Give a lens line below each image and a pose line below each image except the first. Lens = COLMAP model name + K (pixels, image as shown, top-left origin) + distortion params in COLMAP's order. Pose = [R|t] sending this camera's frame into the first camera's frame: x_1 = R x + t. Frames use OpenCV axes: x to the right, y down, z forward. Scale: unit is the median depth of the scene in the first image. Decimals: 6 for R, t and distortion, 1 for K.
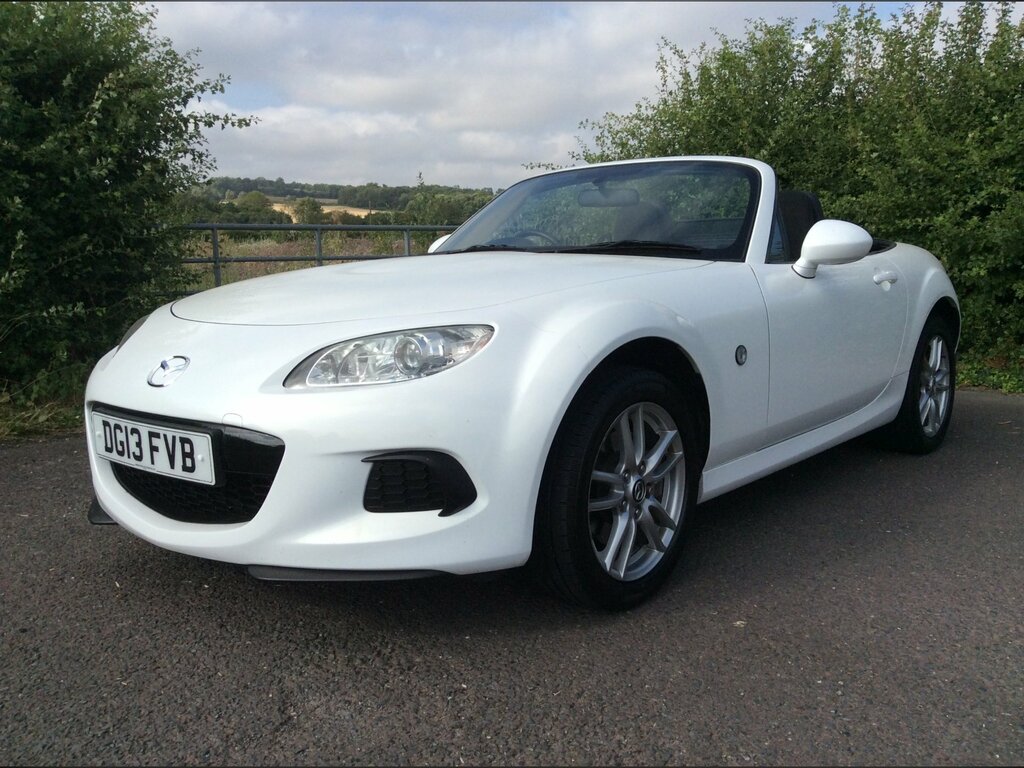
lens RADIAL K [[928.5, 0, 520.4], [0, 928.5, 385.6], [0, 0, 1]] dist [0.088805, -0.163702]
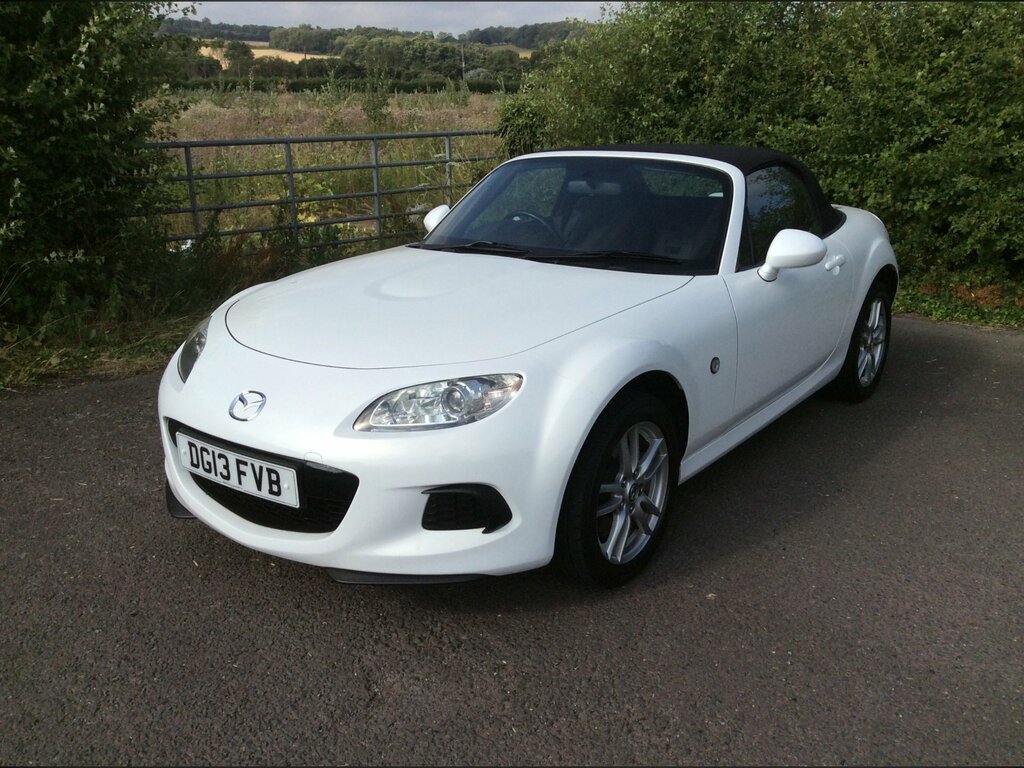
lens RADIAL K [[923.7, 0, 523.0], [0, 923.7, 381.7], [0, 0, 1]] dist [0.135520, -0.289122]
pose [[0.998096, -0.006563, 0.061328, -0.096227], [-0.002526, 0.989139, 0.146961, -0.219358], [-0.061626, -0.146836, 0.987239, -0.191347]]
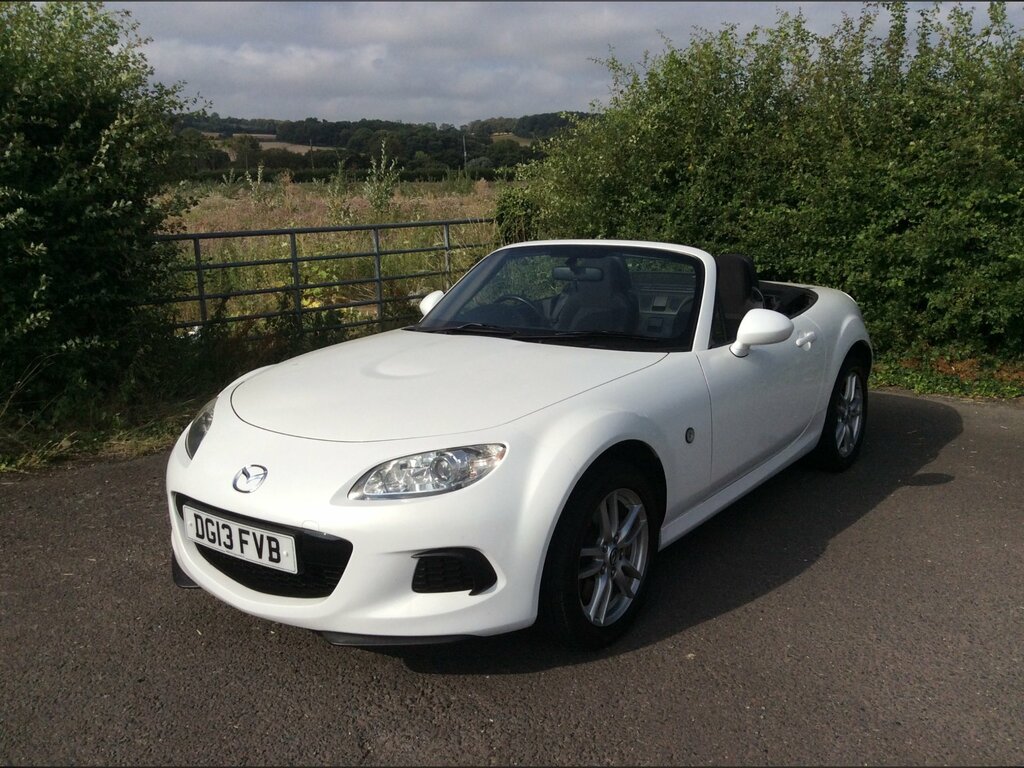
lens RADIAL K [[923.7, 0, 523.0], [0, 923.7, 381.7], [0, 0, 1]] dist [0.135520, -0.289122]
pose [[0.998187, -0.015184, 0.058247, -0.074463], [0.011609, 0.998056, 0.061235, -0.219301], [-0.059064, -0.060448, 0.996422, -0.284695]]
